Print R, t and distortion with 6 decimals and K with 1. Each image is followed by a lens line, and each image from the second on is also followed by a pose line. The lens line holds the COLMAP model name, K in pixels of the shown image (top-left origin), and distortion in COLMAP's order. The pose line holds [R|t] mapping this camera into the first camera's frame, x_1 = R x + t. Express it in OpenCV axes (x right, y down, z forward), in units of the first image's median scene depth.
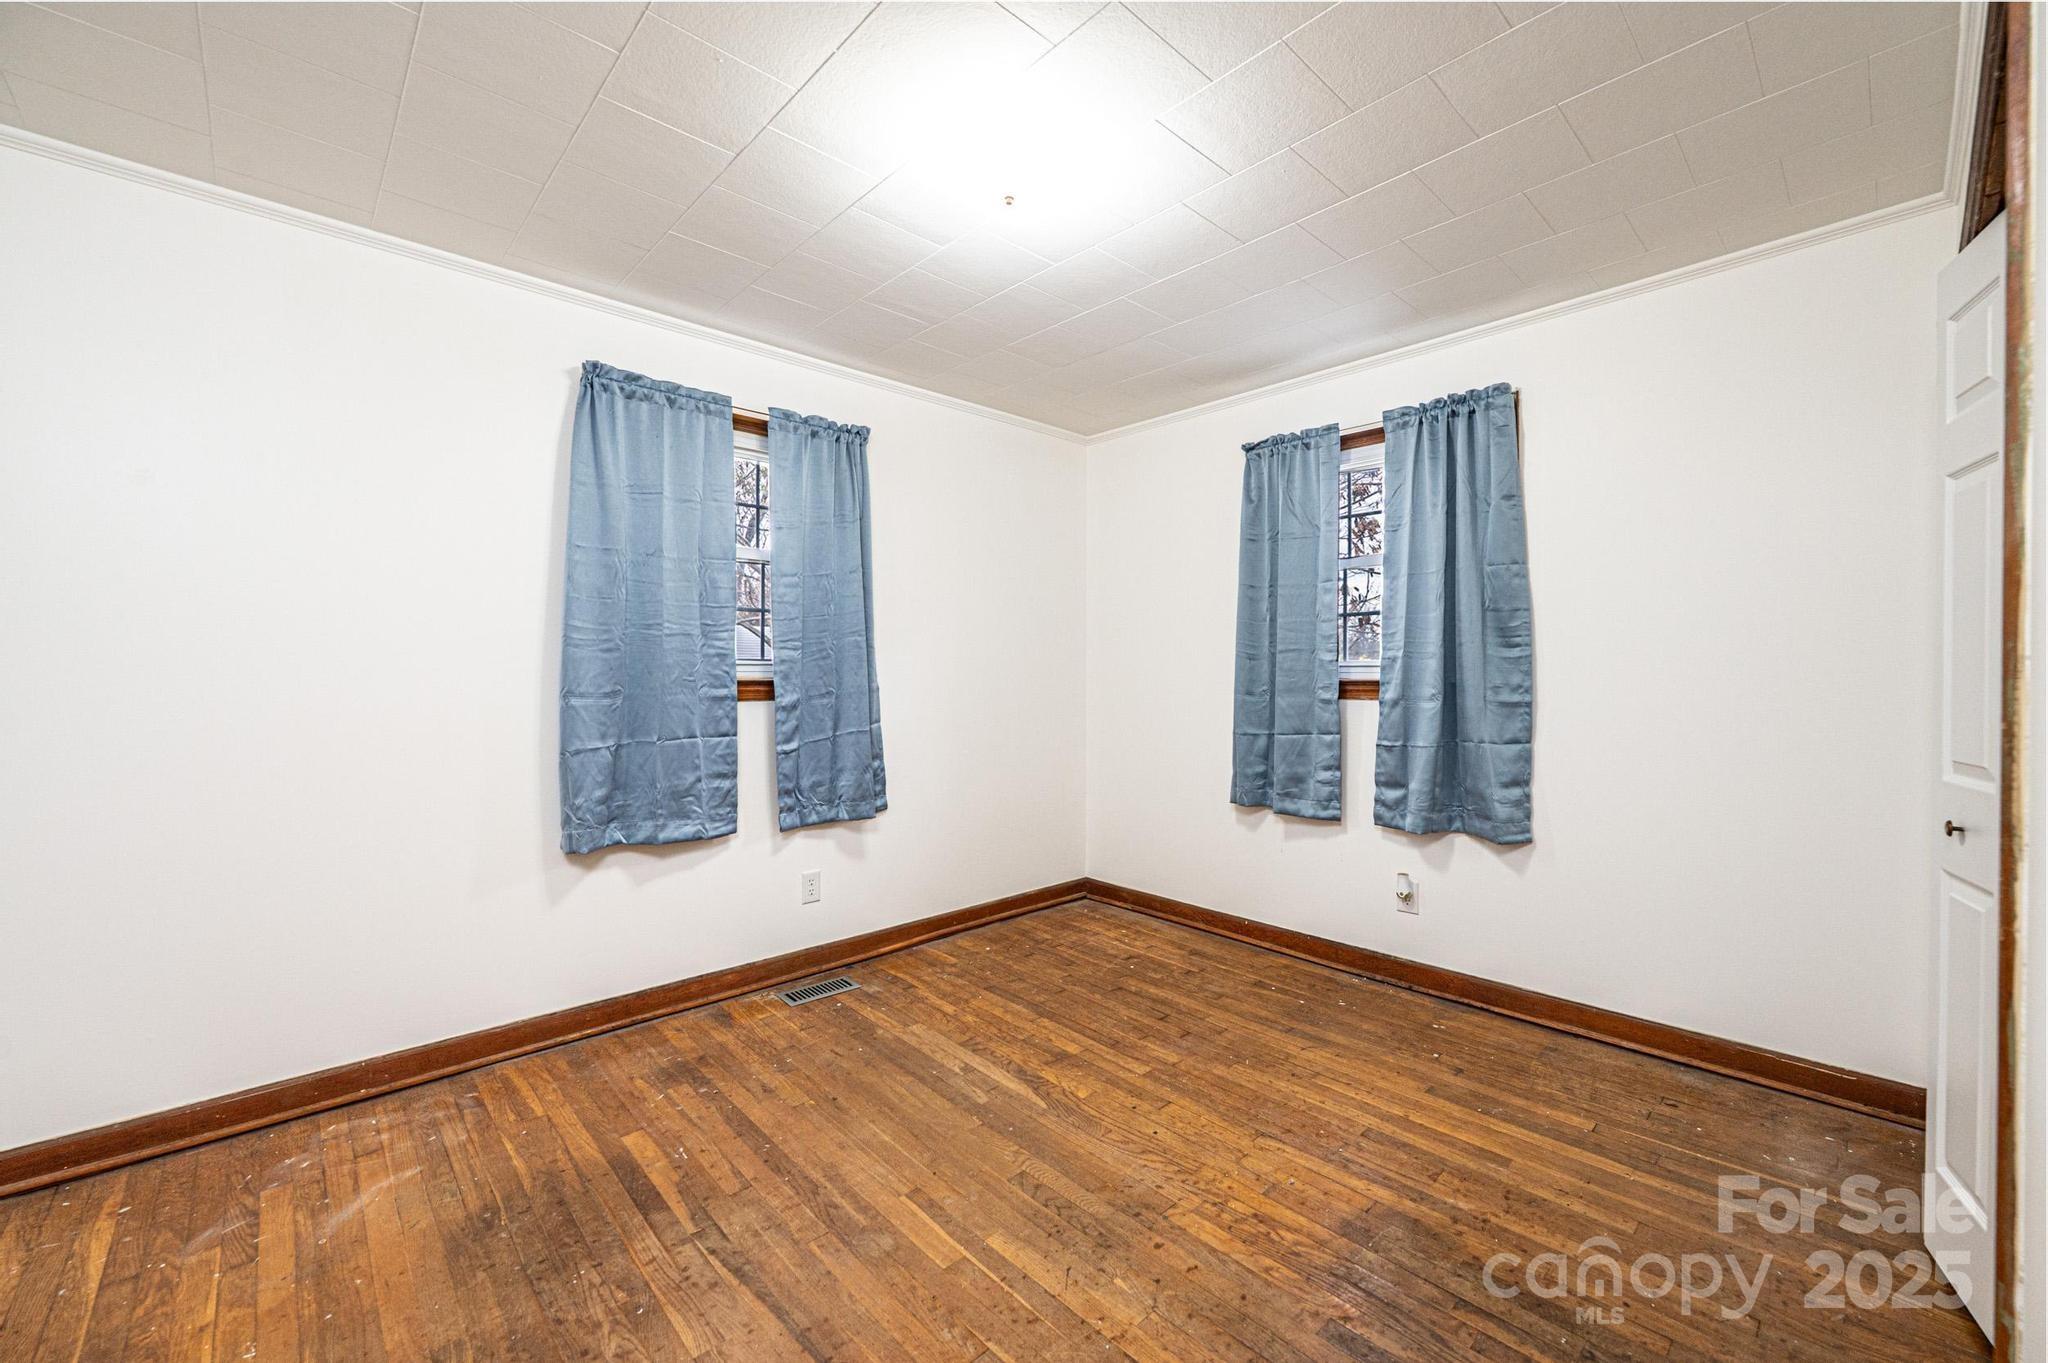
lens RADIAL K [[818.4, 0, 1024.0], [0, 818.4, 681.5], [0, 0, 1]] dist [-0.002968, -0.000149]
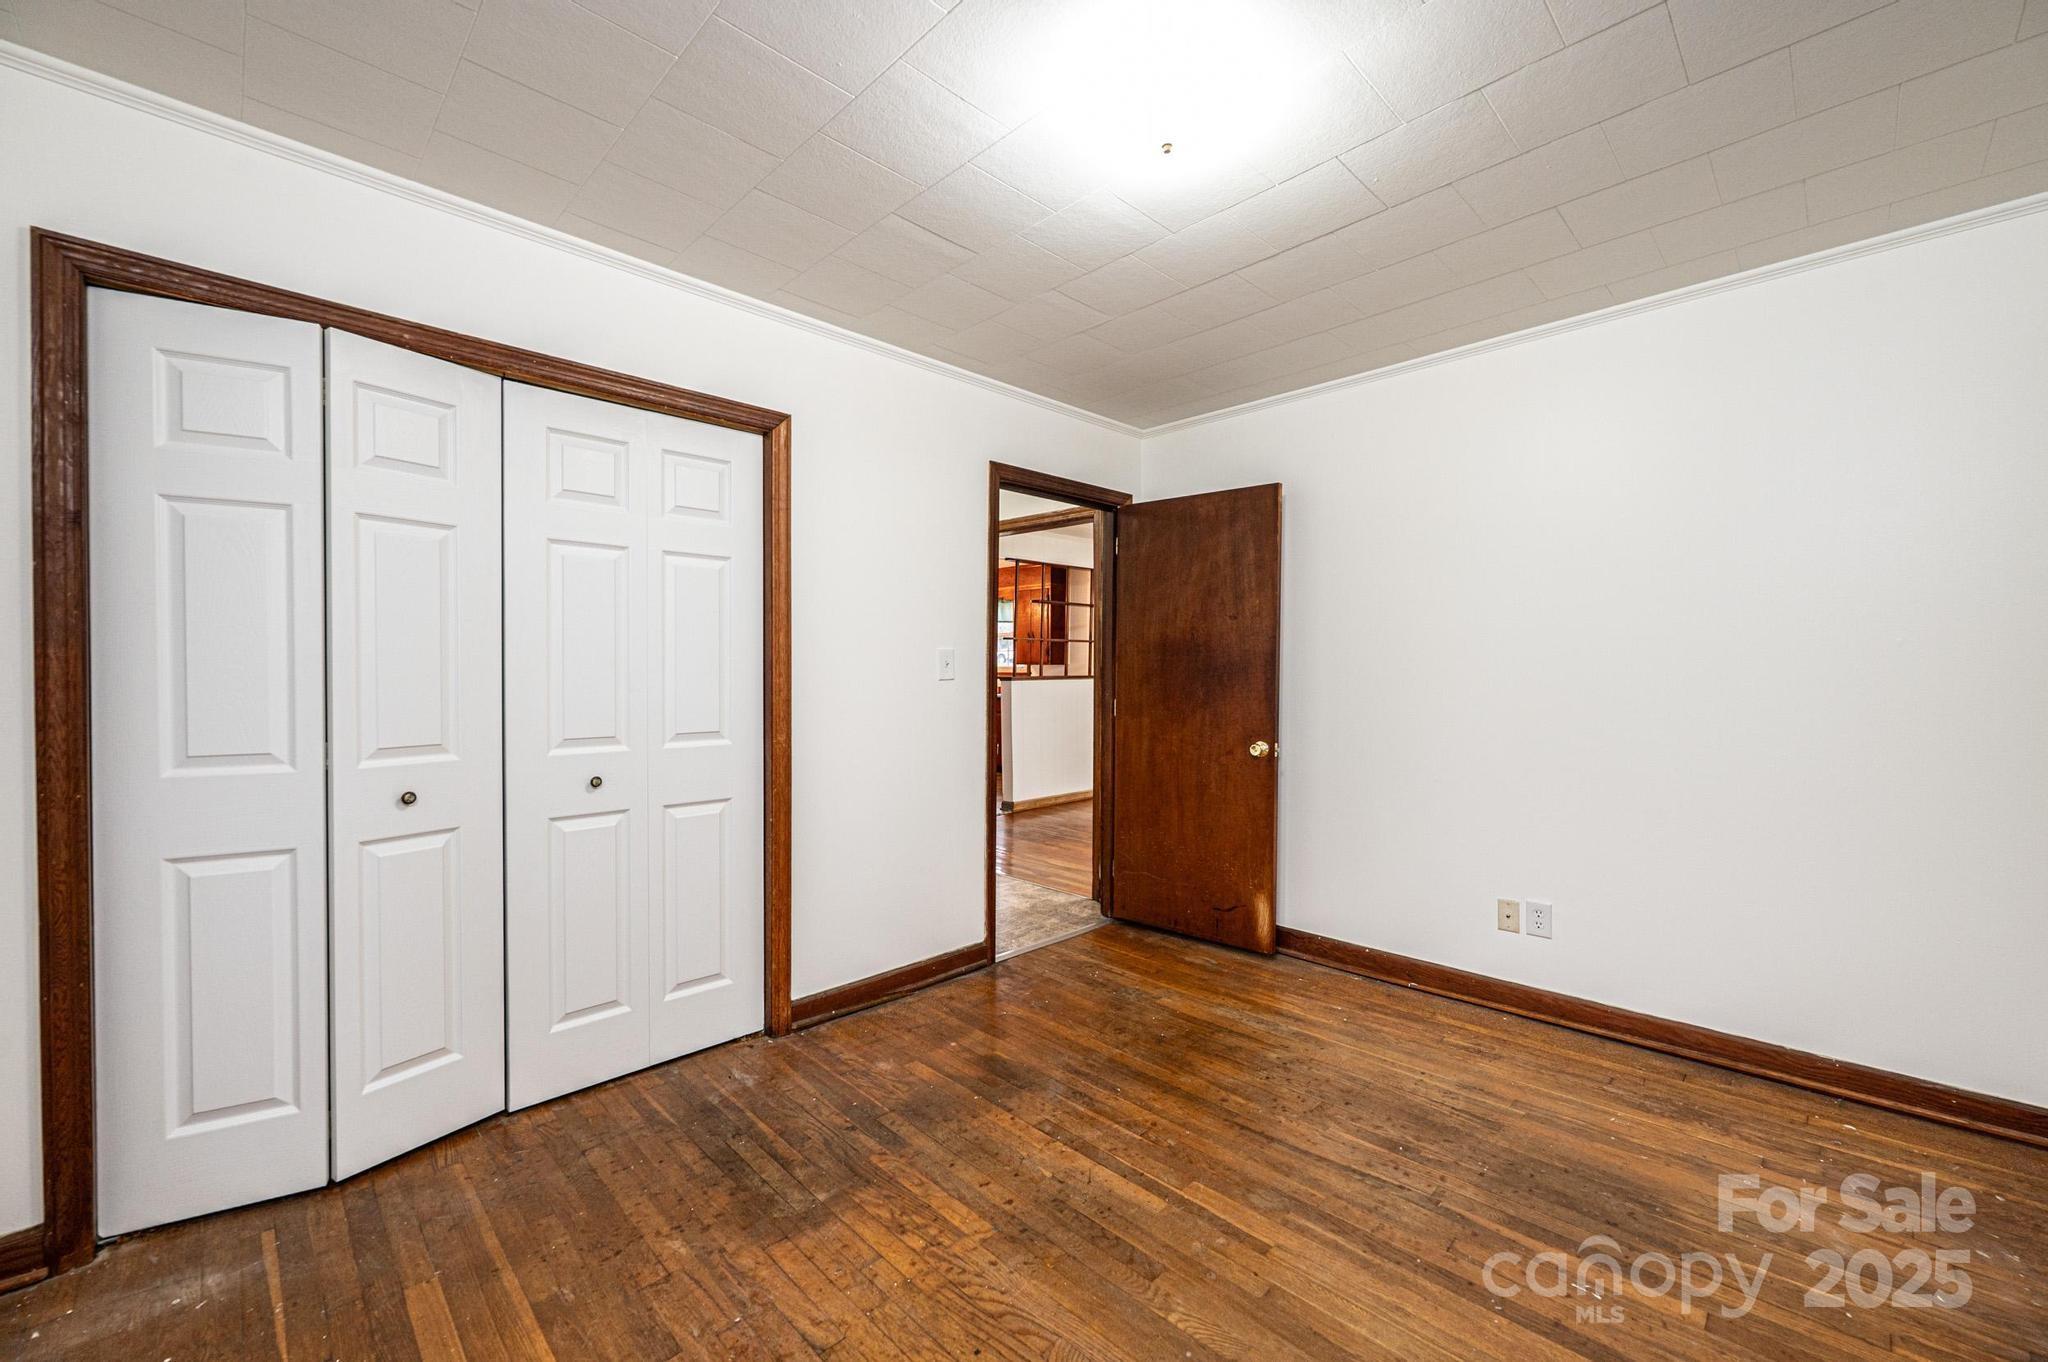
lens RADIAL K [[805.5, 0, 1024.0], [0, 805.5, 681.0], [0, 0, 1]] dist [-0.001509, -0.000194]
pose [[-0.999641, -0.001093, -0.026780, 0.107908], [-0.001697, 0.999744, 0.022543, -0.020158], [0.026749, 0.022580, -0.999387, 1.279371]]
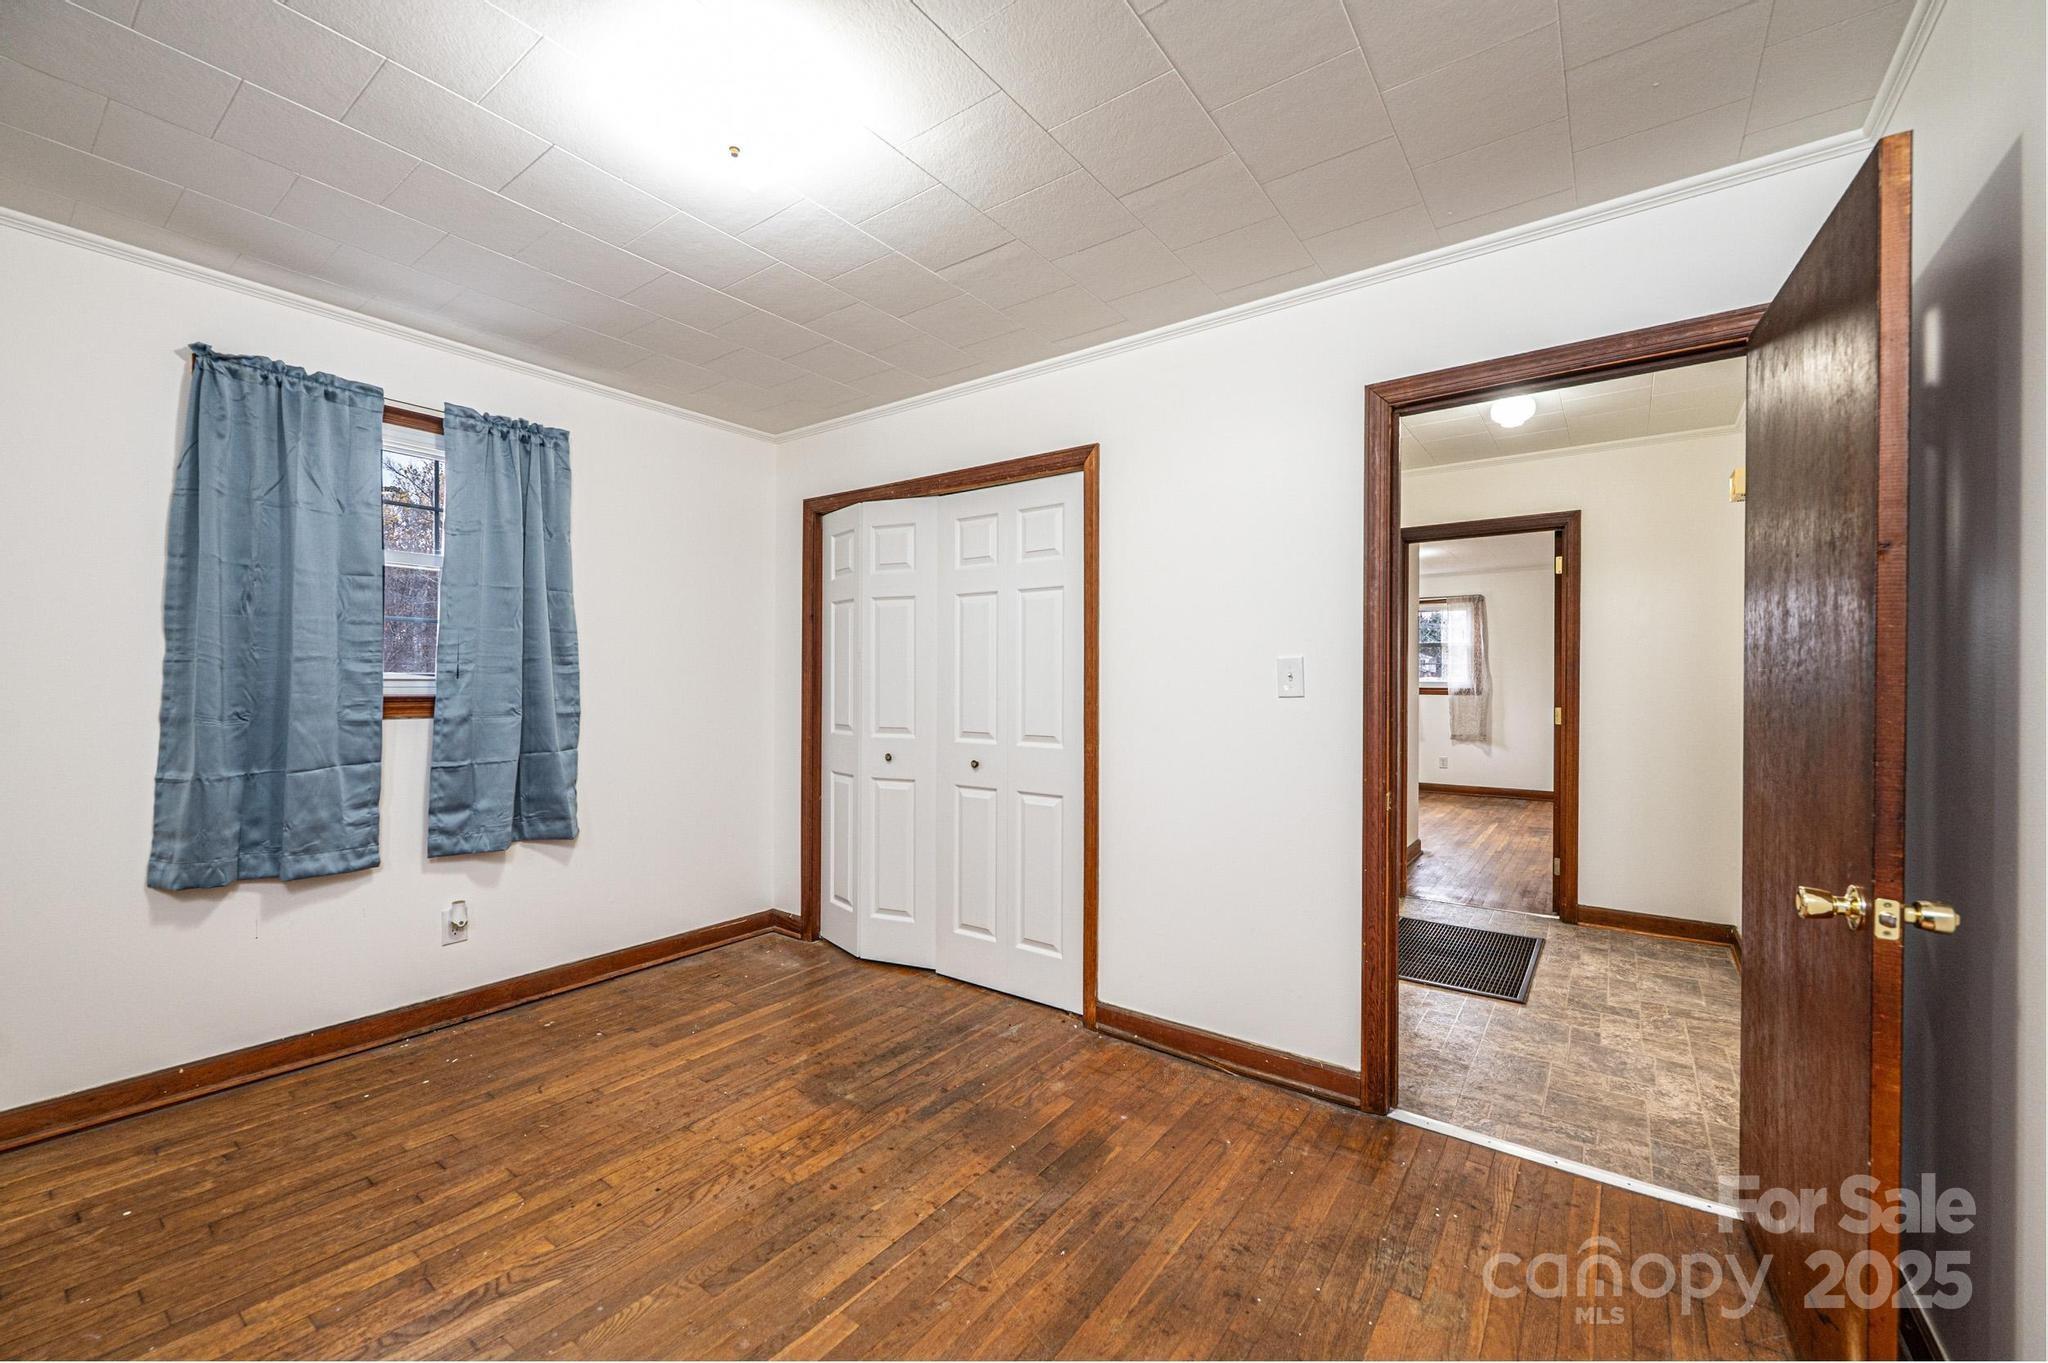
lens RADIAL K [[813.9, 0, 1024.8], [0, 813.9, 681.1], [0, 0, 1]] dist [0.001510, 0.000256]
pose [[-0.189874, 0.001133, 0.981808, -0.632466], [0.006570, 0.999978, 0.000117, -0.015247], [-0.981786, 0.006472, -0.189878, 0.587873]]
